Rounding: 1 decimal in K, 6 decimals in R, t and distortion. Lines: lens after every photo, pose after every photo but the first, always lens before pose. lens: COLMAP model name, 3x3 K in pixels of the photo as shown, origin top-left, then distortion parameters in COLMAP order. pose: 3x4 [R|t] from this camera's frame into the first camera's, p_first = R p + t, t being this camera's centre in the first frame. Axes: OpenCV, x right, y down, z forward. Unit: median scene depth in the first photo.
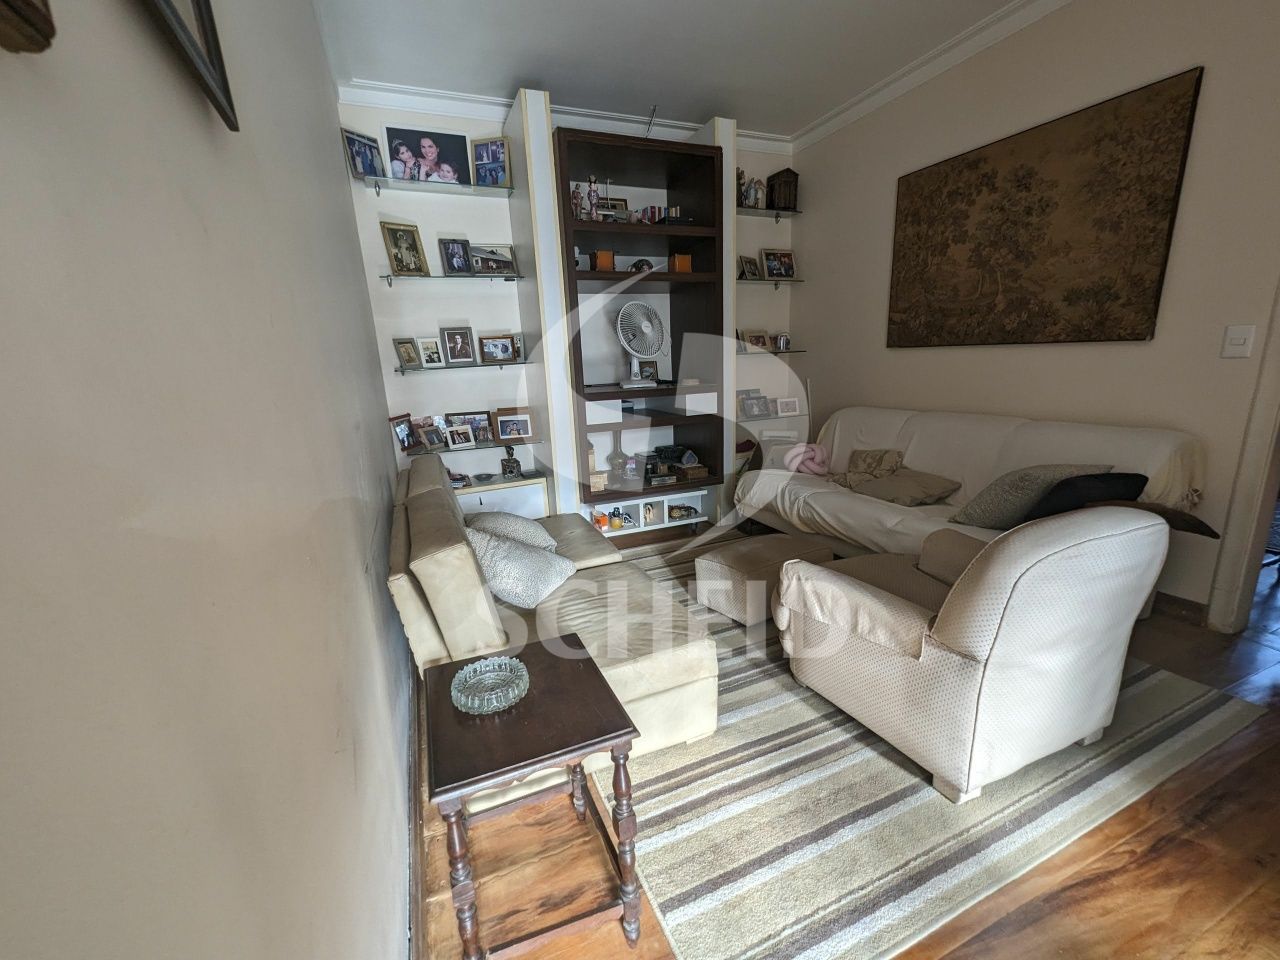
lens RADIAL K [[527.0, 0, 639.2], [0, 527.0, 480.7], [0, 0, 1]] dist [0.000399, -0.002057]
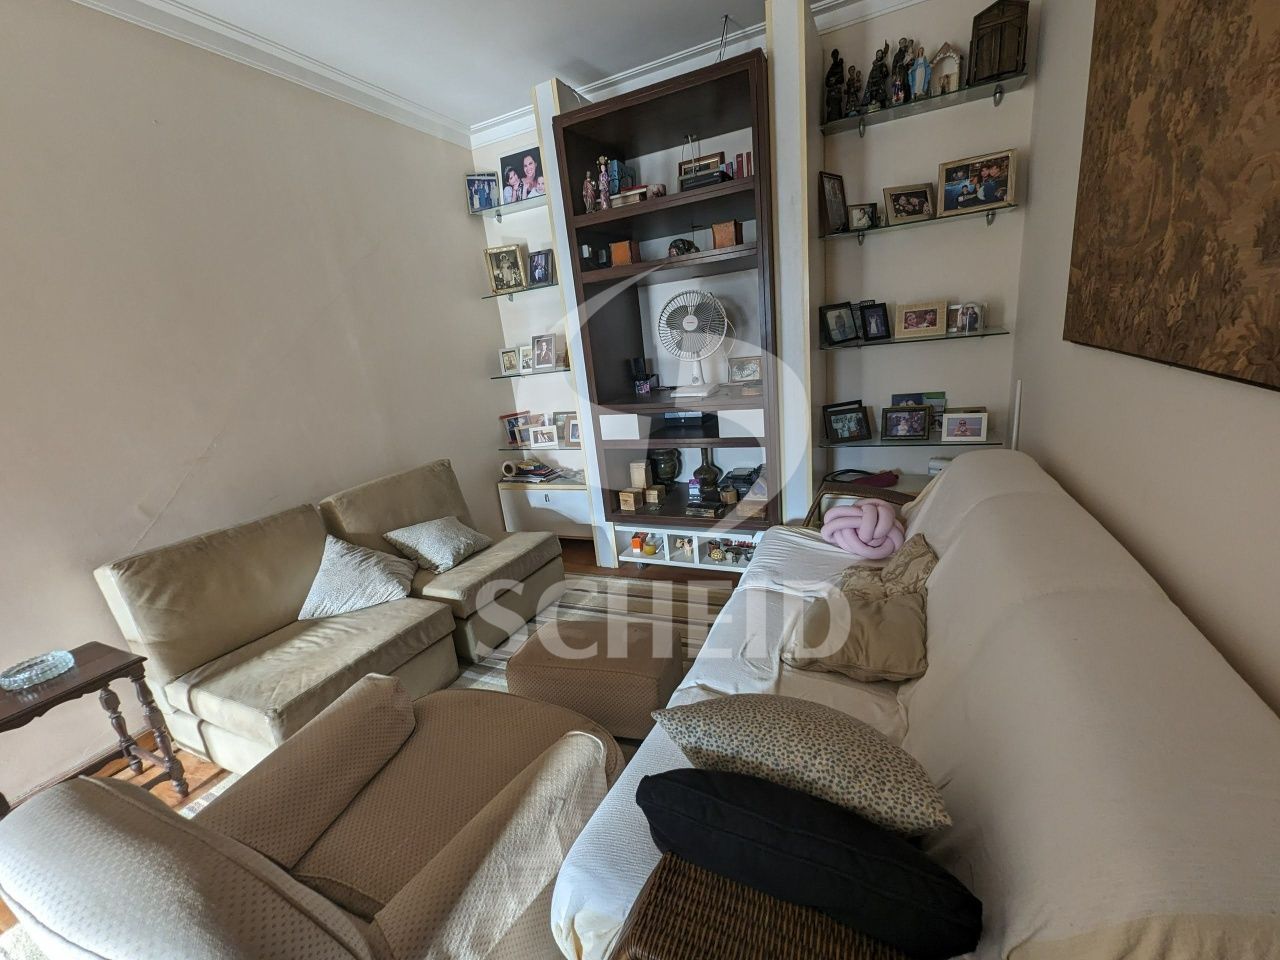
lens RADIAL K [[527.0, 0, 641.8], [0, 527.0, 485.3], [0, 0, 1]] dist [0.000399, -0.002057]
pose [[0.679080, 0.167502, -0.714698, 0.614452], [-0.095240, 0.985493, 0.140474, -0.160666], [0.727860, -0.027325, 0.685182, 0.407190]]
